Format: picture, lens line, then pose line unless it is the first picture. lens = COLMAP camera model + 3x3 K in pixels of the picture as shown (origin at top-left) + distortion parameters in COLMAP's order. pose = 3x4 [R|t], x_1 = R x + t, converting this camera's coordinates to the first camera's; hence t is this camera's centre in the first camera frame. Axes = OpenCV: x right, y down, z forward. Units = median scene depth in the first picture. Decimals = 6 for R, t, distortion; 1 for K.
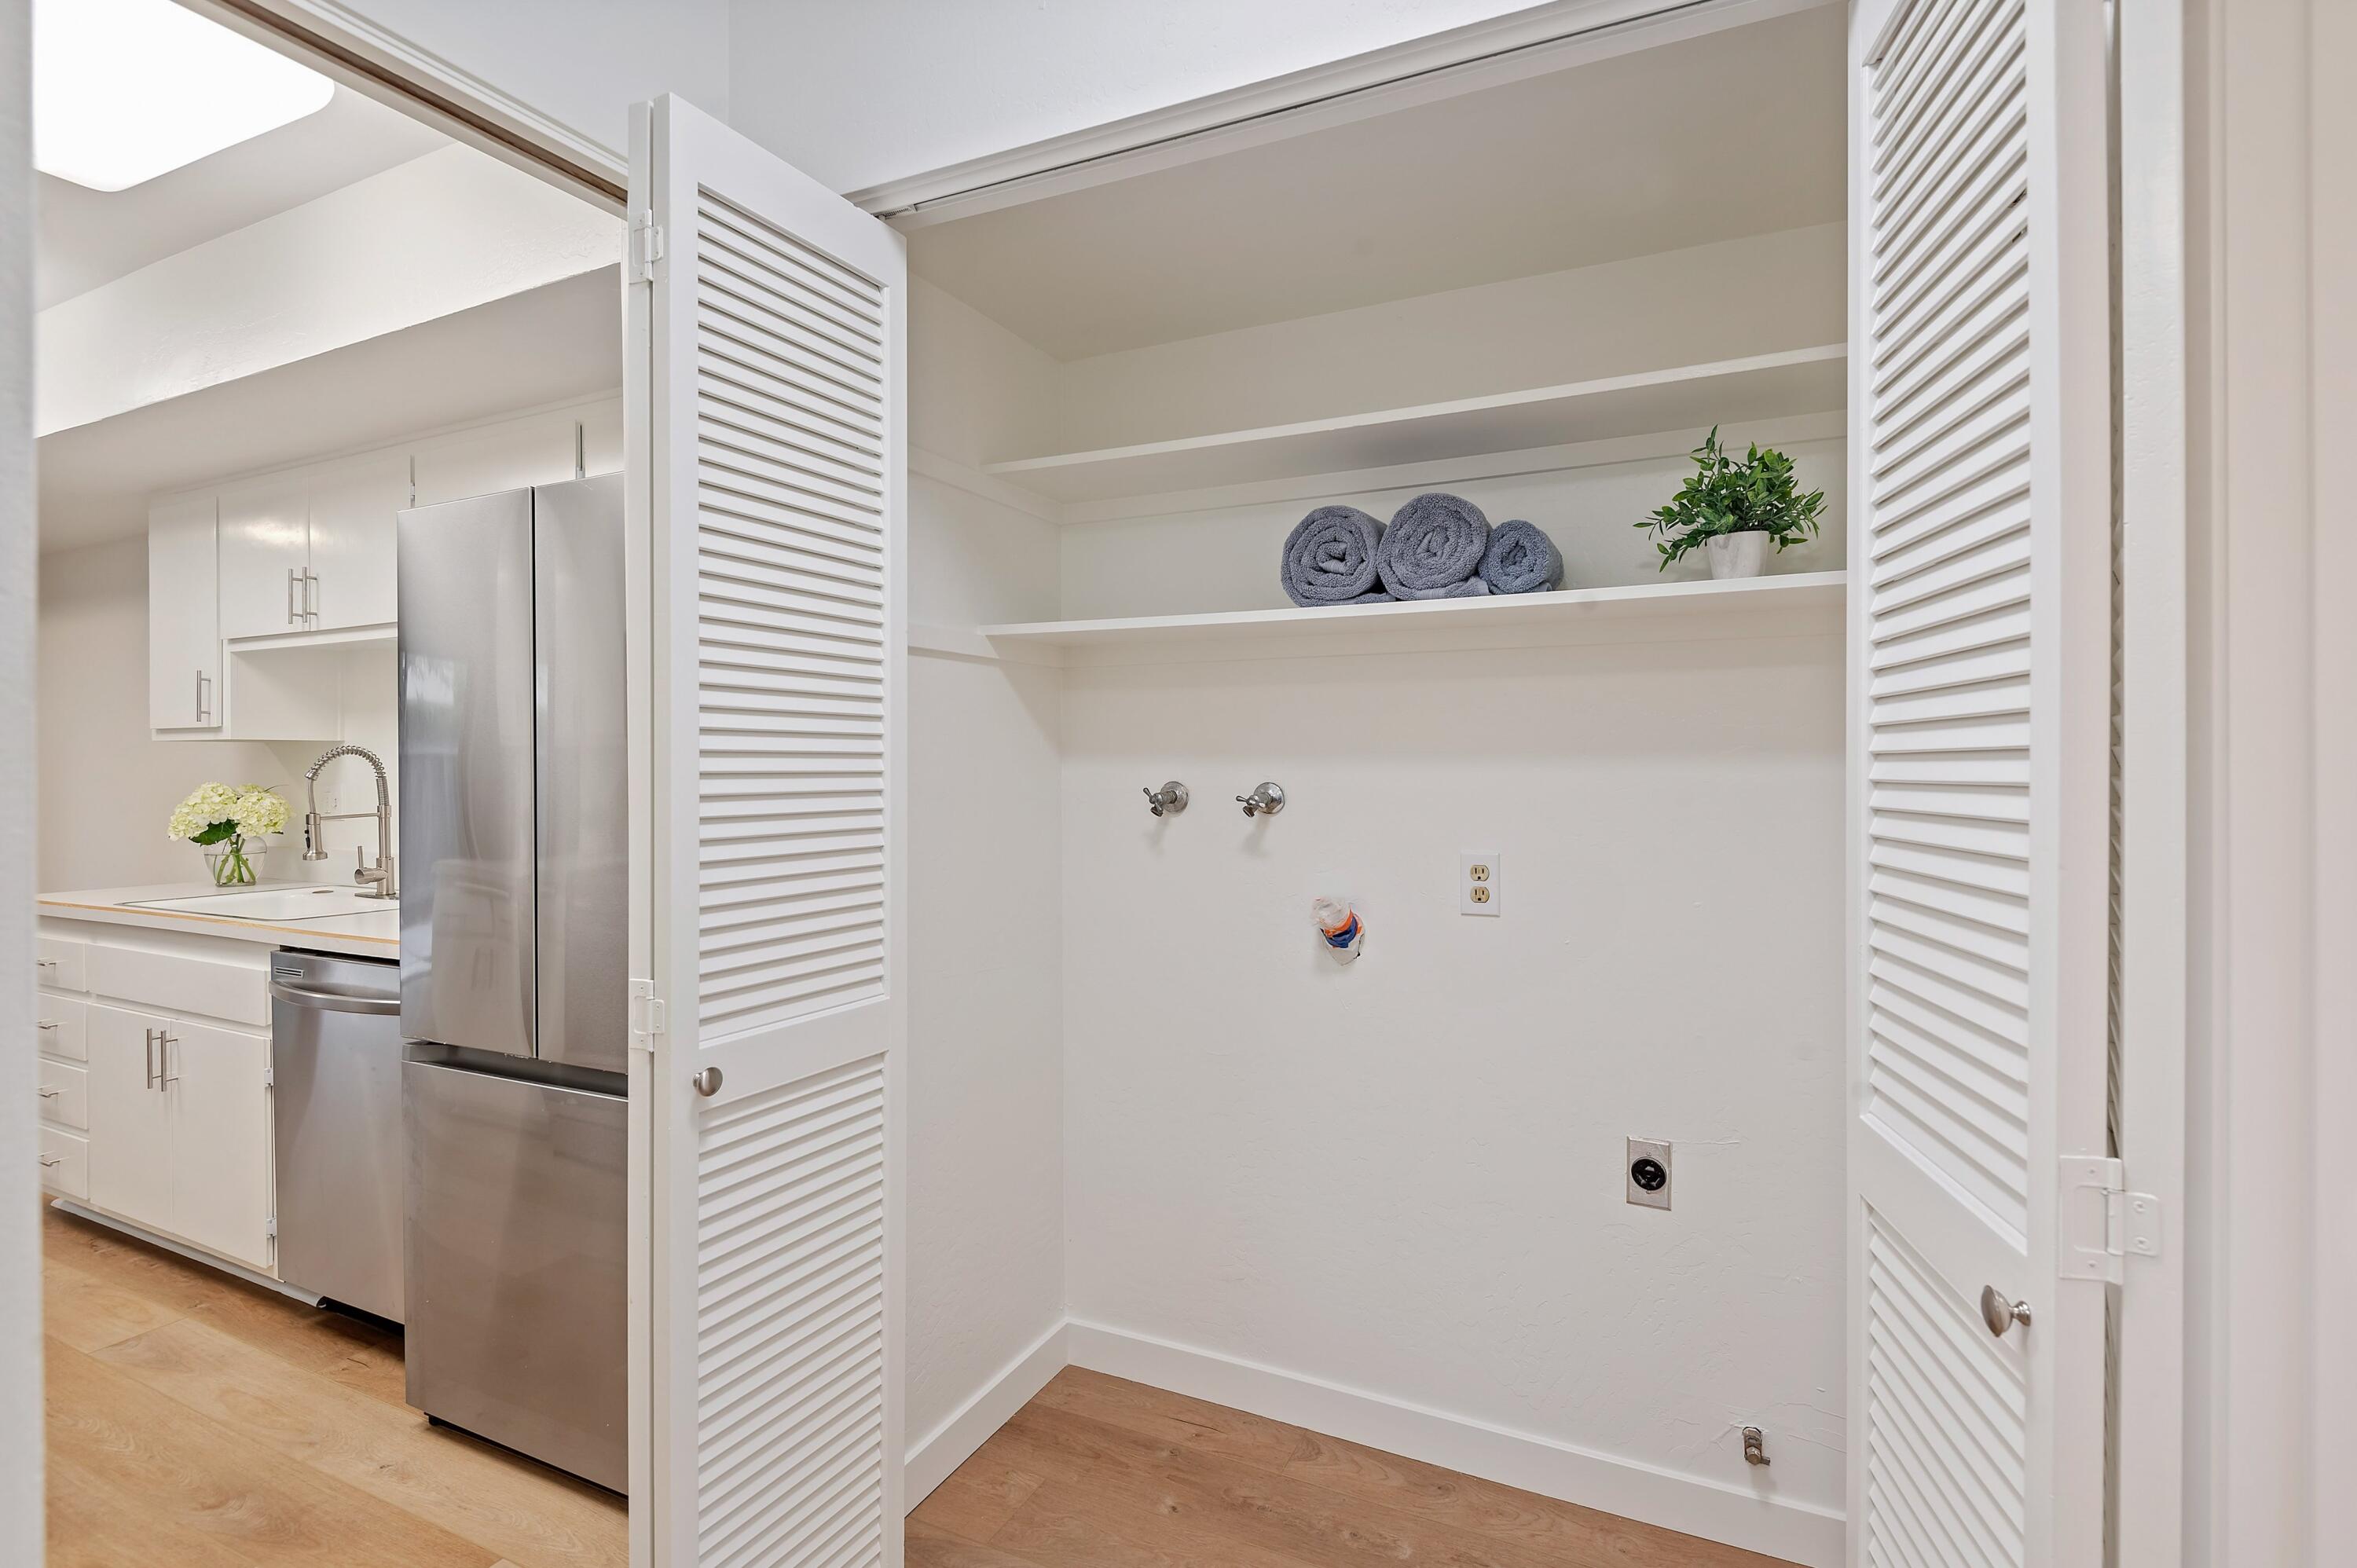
lens RADIAL K [[1138.7, 0, 1181.6], [0, 1138.7, 764.8], [0, 0, 1]] dist [0.001345, 0.000110]
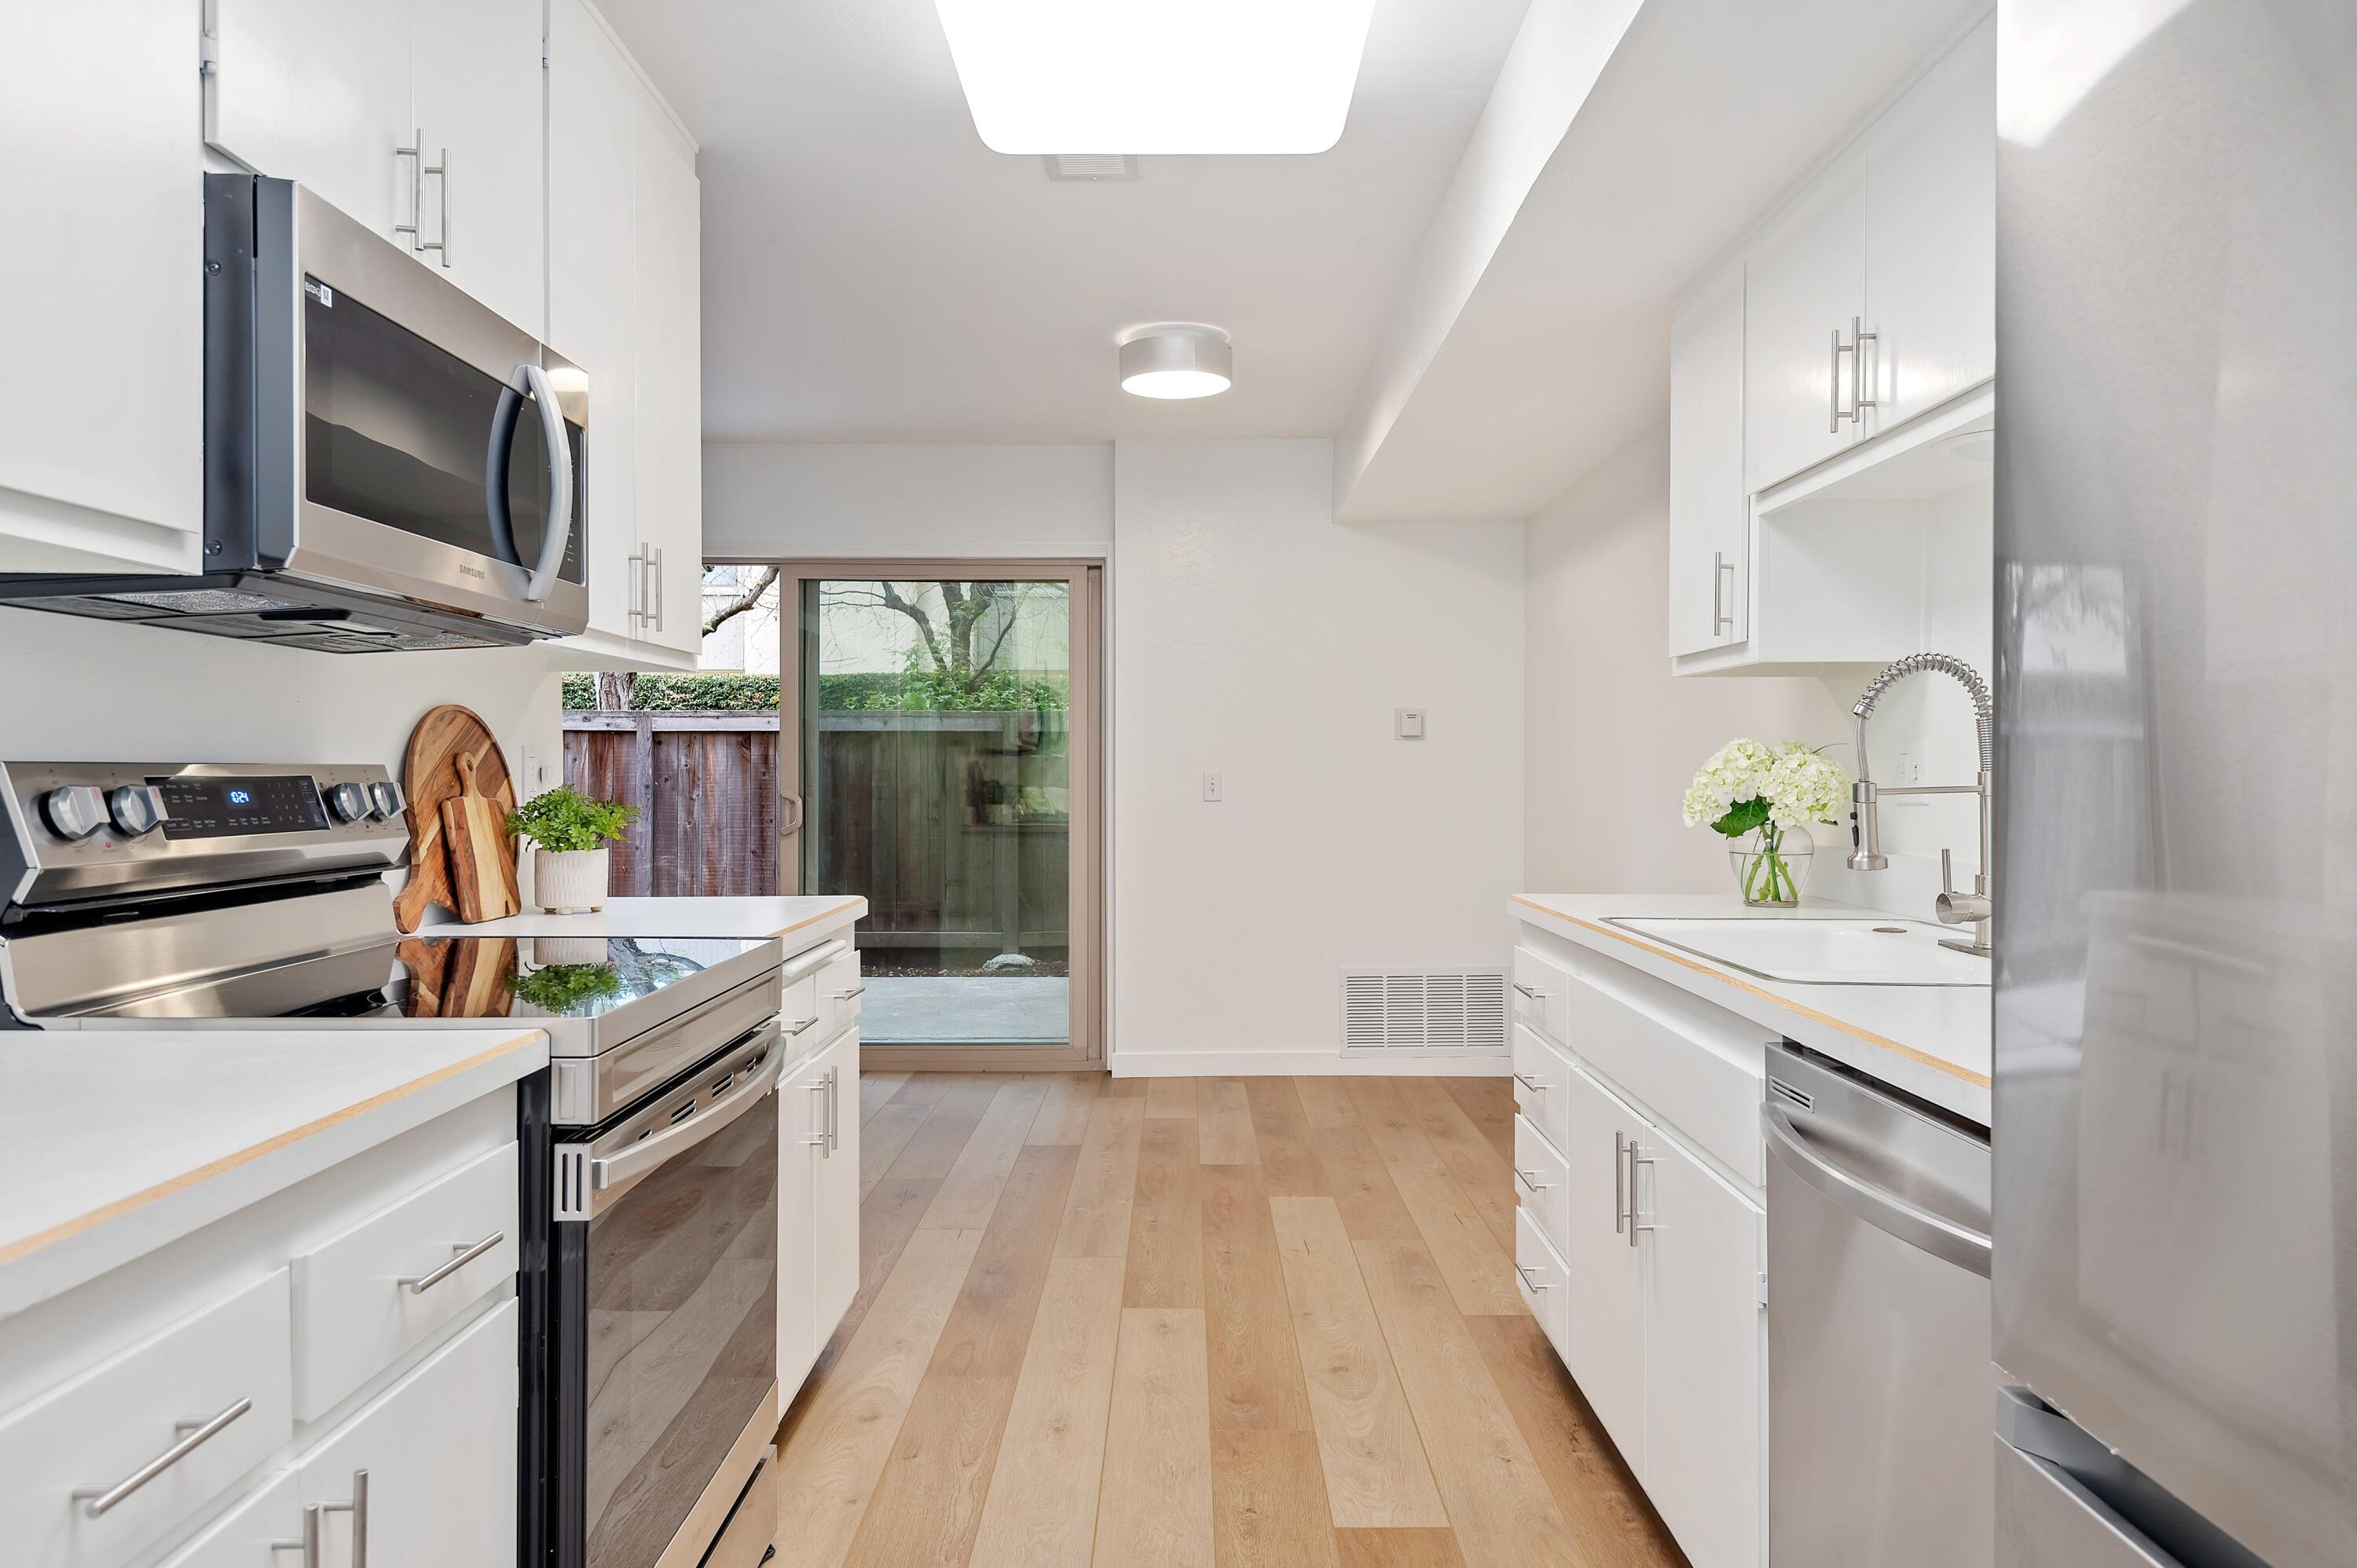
lens RADIAL K [[1558.8, 0, 1178.5], [0, 1558.8, 784.0], [0, 0, 1]] dist [0.012213, -0.000999]
pose [[0.448107, 0.012872, -0.893887, -0.235707], [-0.004428, 0.999916, 0.012179, 0.033680], [0.893969, -0.001500, 0.448127, 0.359417]]
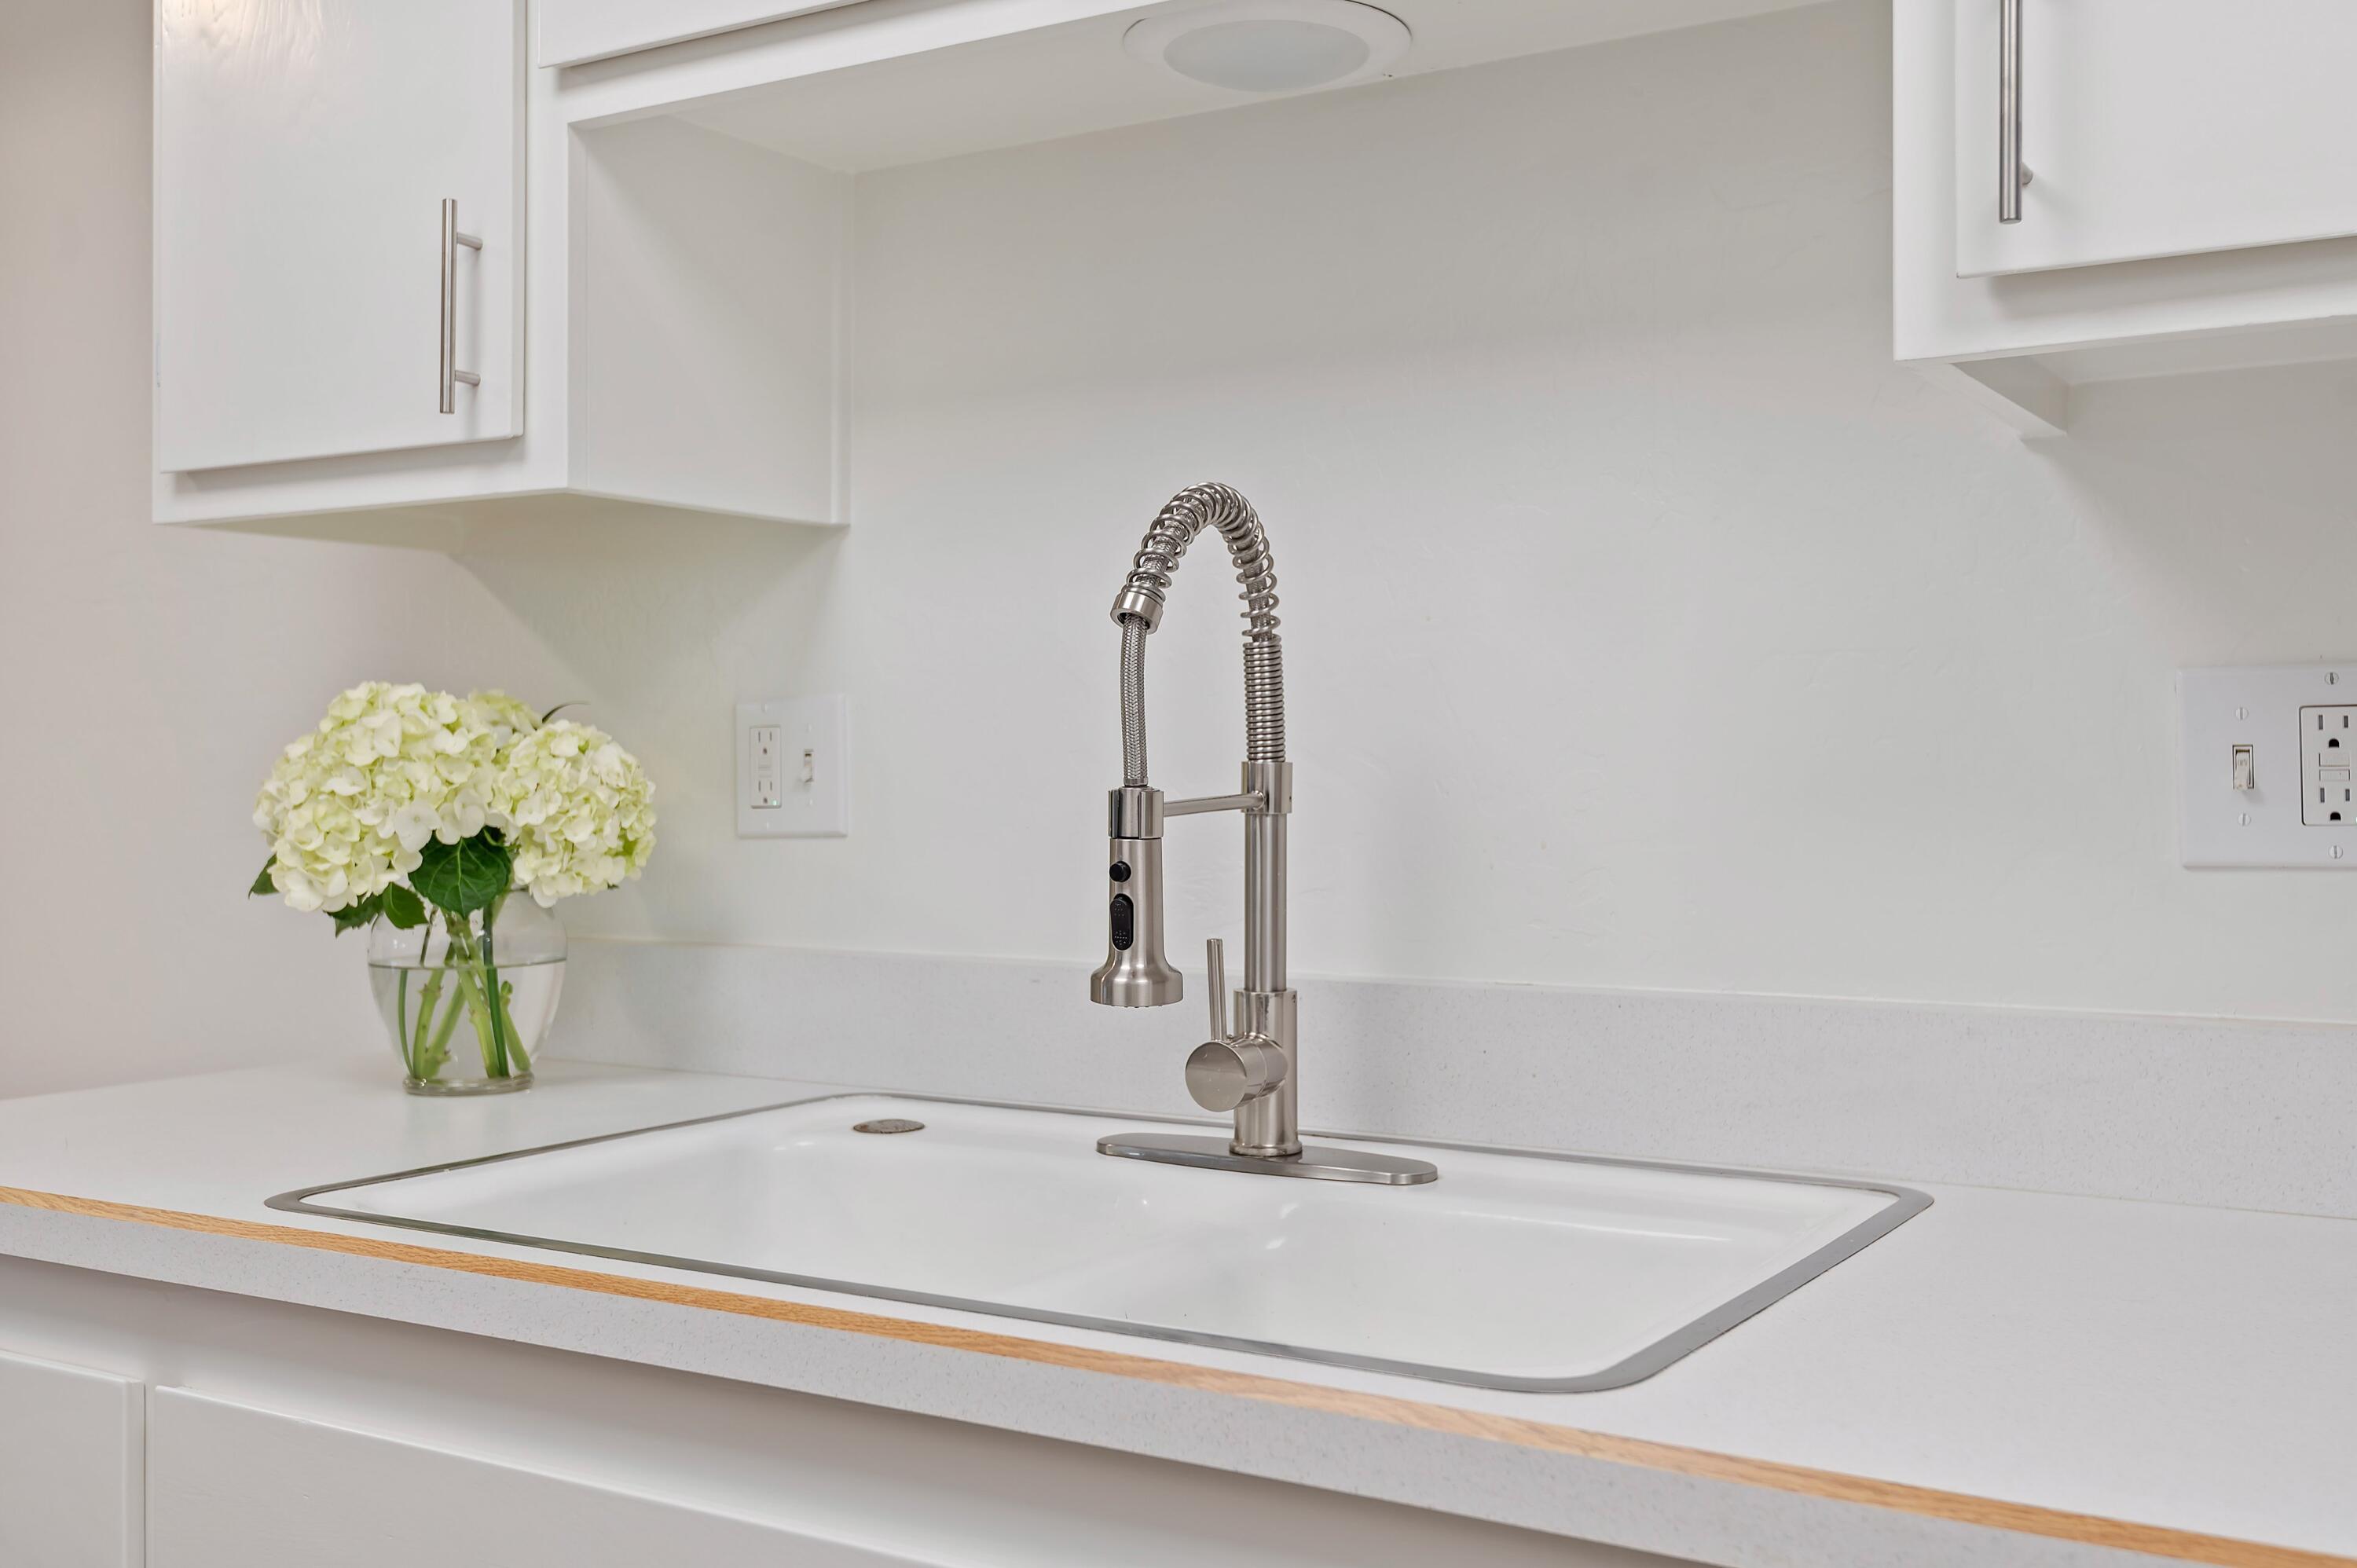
lens RADIAL K [[2309.7, 0, 1180.5], [0, 2309.7, 751.1], [0, 0, 1]] dist [0.086816, 0.003945]
pose [[0.996089, 0.003318, -0.088294, -0.662633], [-0.004119, 0.999952, -0.008890, 0.036856], [0.088260, 0.009219, 0.996055, 0.522901]]
